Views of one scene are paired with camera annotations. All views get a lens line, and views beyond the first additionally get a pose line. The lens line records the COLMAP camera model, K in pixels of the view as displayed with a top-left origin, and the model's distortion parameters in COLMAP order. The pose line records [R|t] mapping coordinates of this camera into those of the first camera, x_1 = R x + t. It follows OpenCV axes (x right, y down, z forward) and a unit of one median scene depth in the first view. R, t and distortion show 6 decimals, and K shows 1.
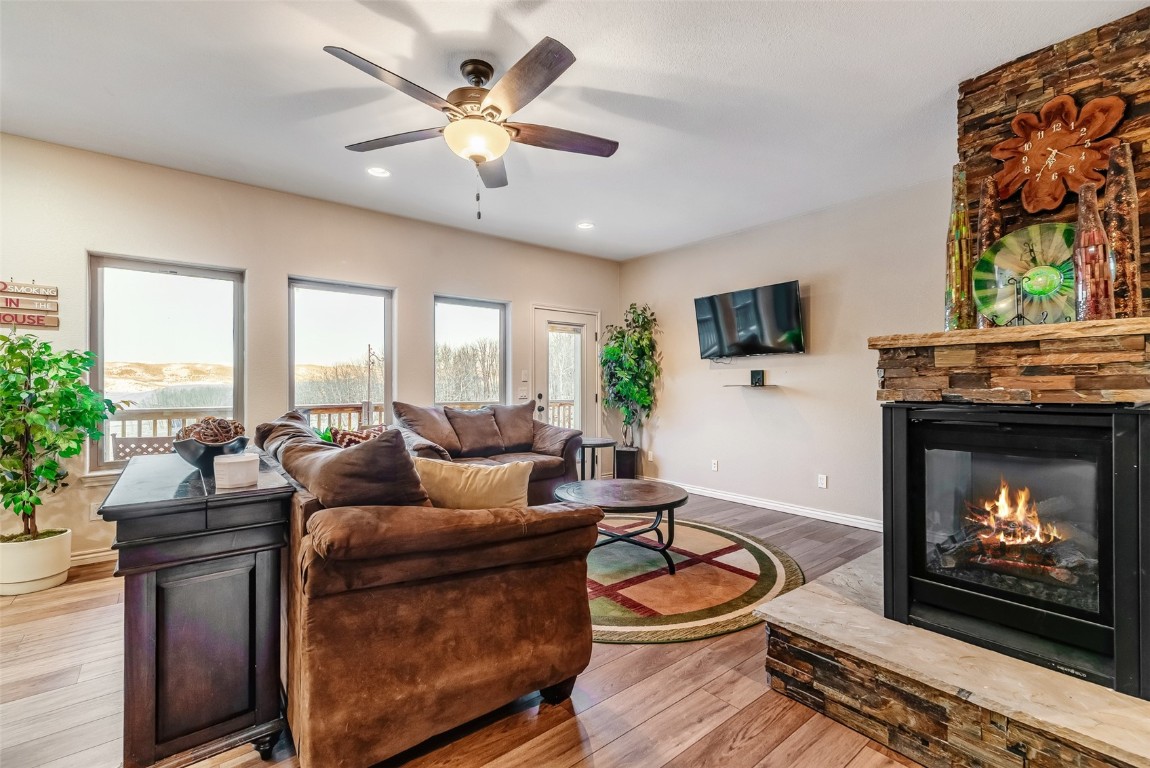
lens RADIAL K [[496.1, 0, 563.5], [0, 496.1, 382.7], [0, 0, 1]] dist [0.008035, 0.000320]
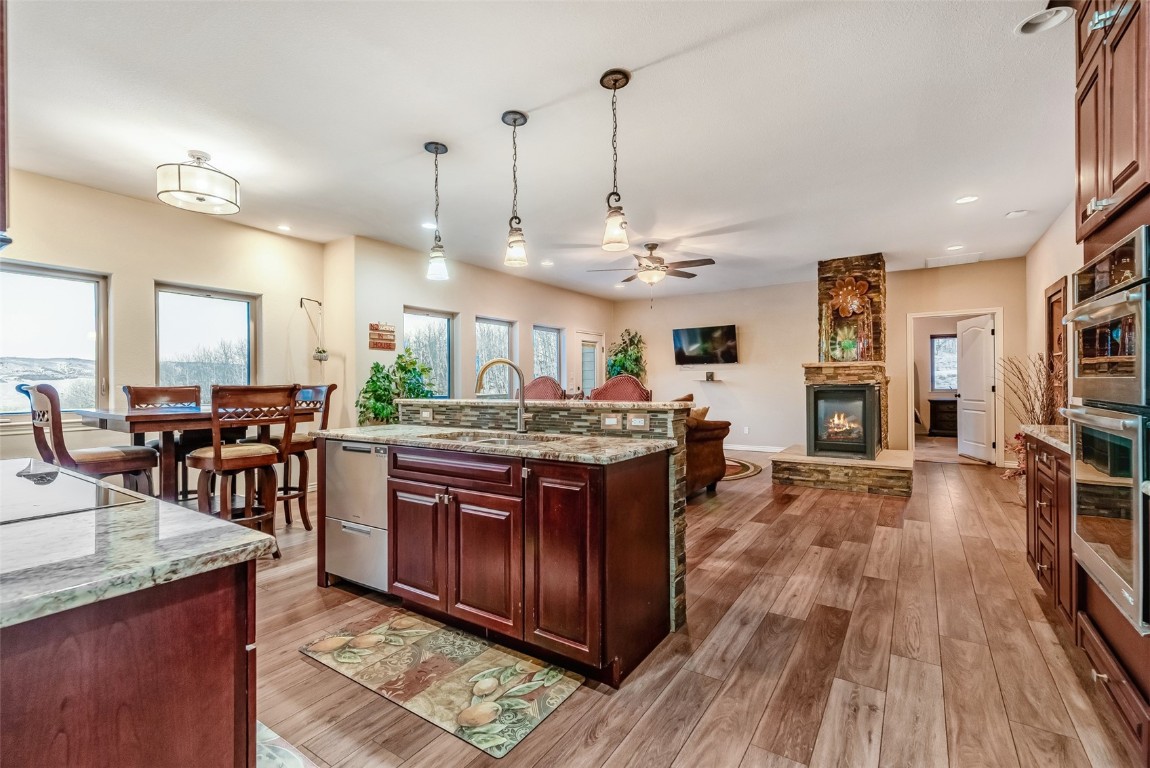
lens RADIAL K [[496.1, 0, 562.2], [0, 496.1, 379.8], [0, 0, 1]] dist [0.008035, 0.000320]
pose [[0.960248, -0.004665, 0.279110, -1.359119], [0.005021, 0.999987, -0.000557, 0.001842], [-0.279104, 0.001937, 0.960259, -1.241060]]
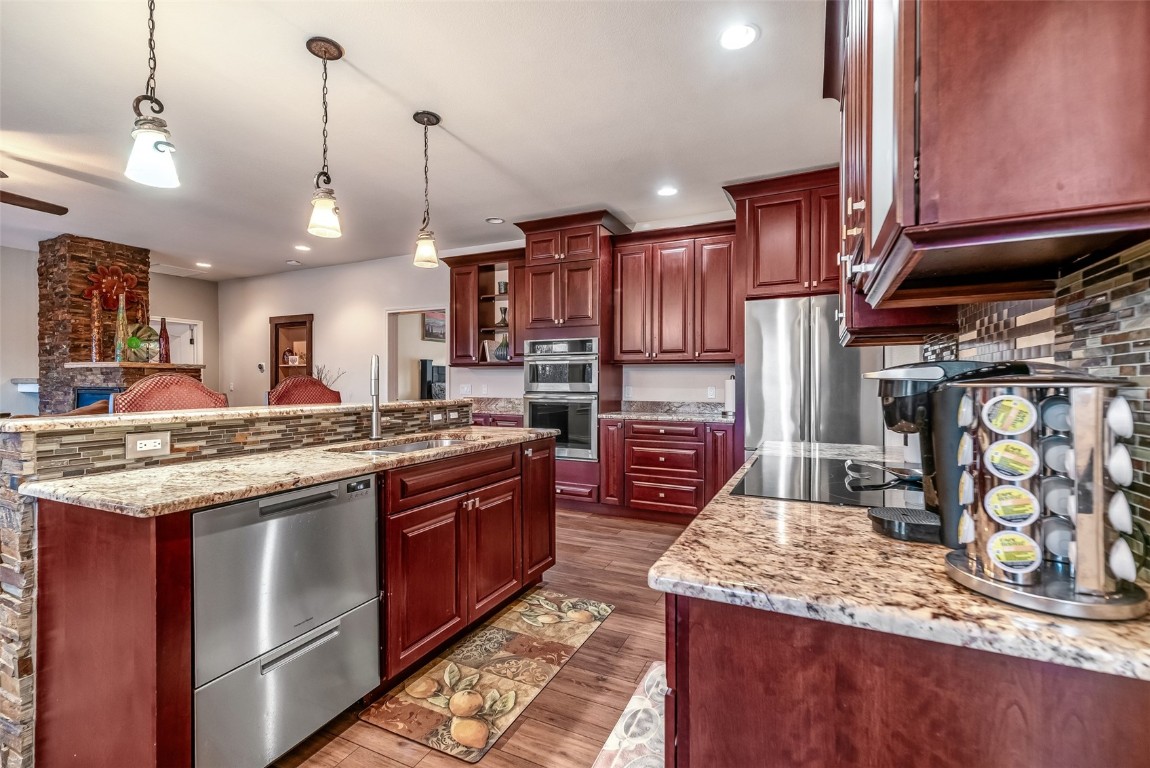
lens RADIAL K [[496.1, 0, 571.4], [0, 496.1, 383.7], [0, 0, 1]] dist [0.008035, 0.000320]
pose [[-0.405207, -0.000258, 0.914225, -2.210148], [-0.005933, 0.999980, -0.002348, 0.008548], [-0.914206, -0.006375, -0.405200, -0.069356]]
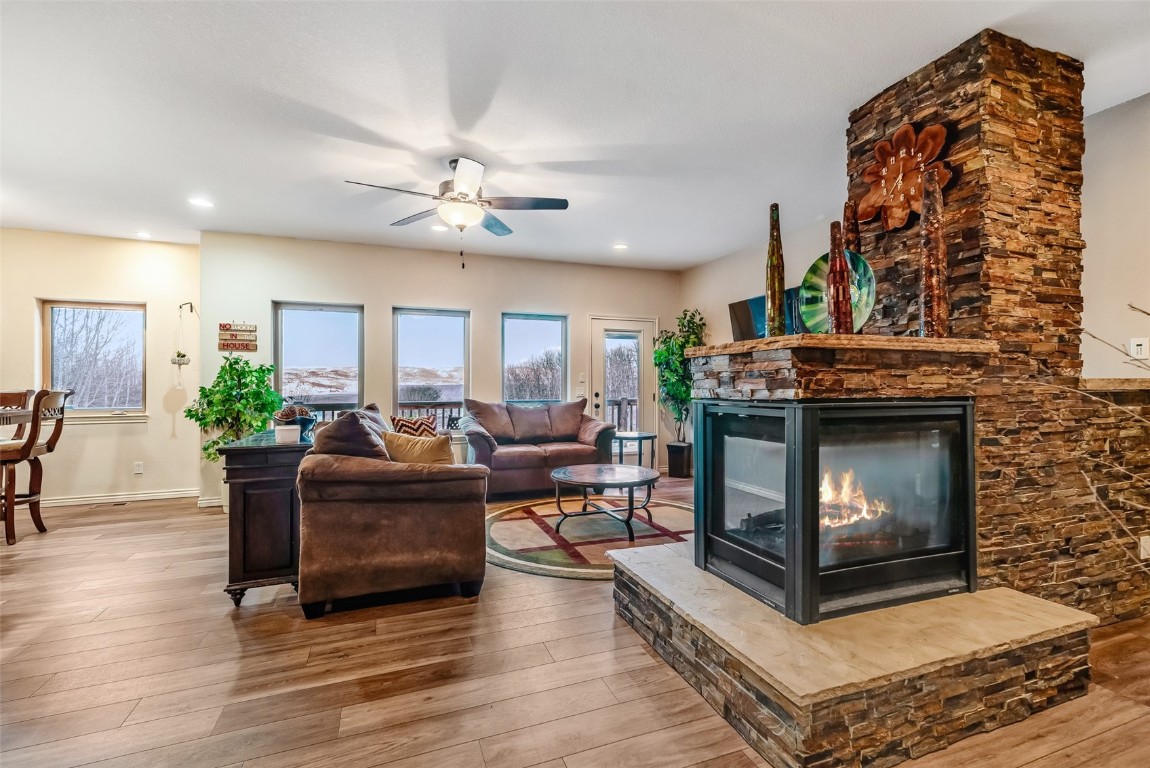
lens RADIAL K [[496.1, 0, 562.1], [0, 496.1, 378.5], [0, 0, 1]] dist [0.008035, 0.000320]
pose [[0.947892, -0.006658, -0.318523, 0.617985], [0.004423, 0.999960, -0.007739, -0.006049], [0.318562, 0.005927, 0.947883, -0.283827]]
